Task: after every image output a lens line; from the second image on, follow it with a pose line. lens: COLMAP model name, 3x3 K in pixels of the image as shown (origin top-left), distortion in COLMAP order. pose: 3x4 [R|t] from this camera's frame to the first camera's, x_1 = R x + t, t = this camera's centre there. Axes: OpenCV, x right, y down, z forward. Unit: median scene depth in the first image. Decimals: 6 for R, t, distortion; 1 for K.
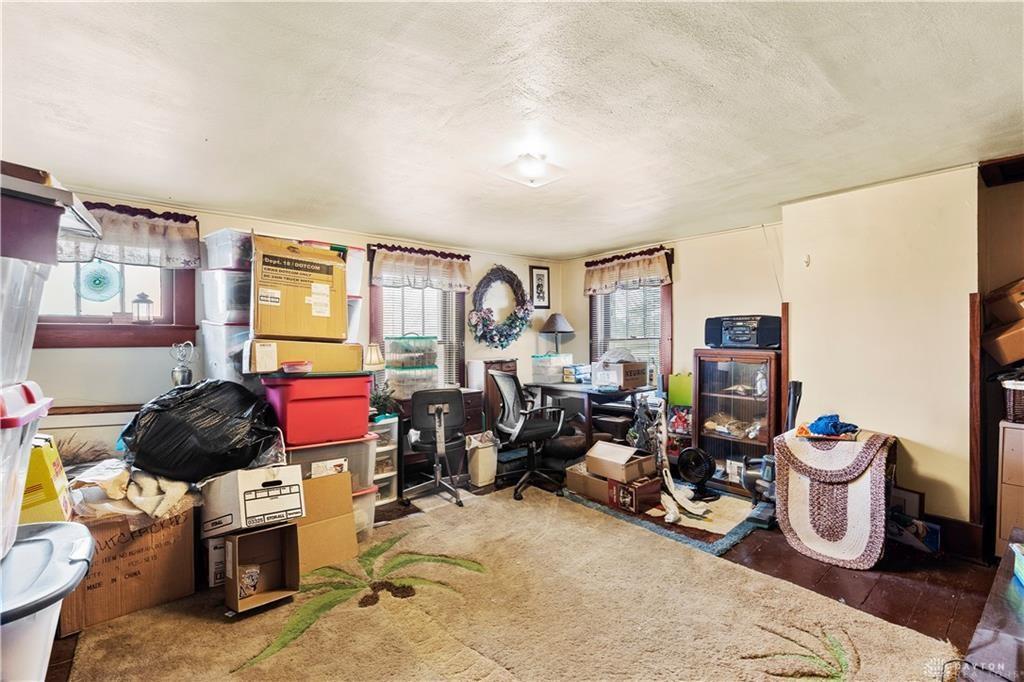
lens RADIAL K [[466.7, 0, 507.9], [0, 466.7, 338.4], [0, 0, 1]] dist [-0.010768, -0.000034]
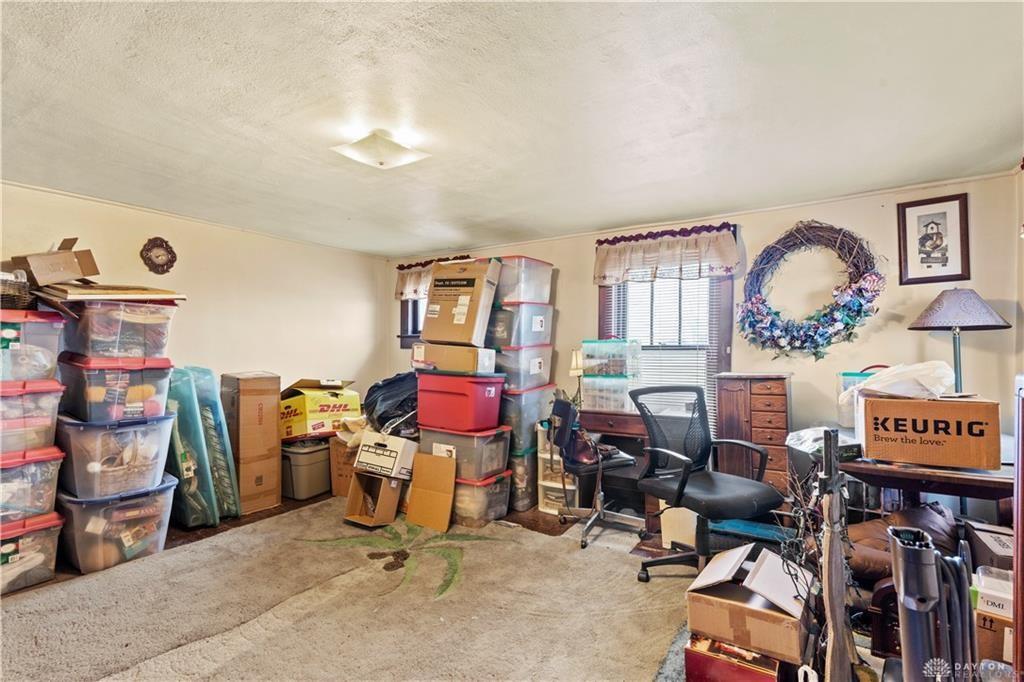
lens RADIAL K [[466.7, 0, 508.7], [0, 466.7, 347.9], [0, 0, 1]] dist [-0.010768, -0.000034]
pose [[0.289677, 0.006376, -0.957103, 0.523251], [0.000391, 0.999977, 0.006780, 0.004252], [0.957124, -0.002338, 0.289668, 0.525889]]
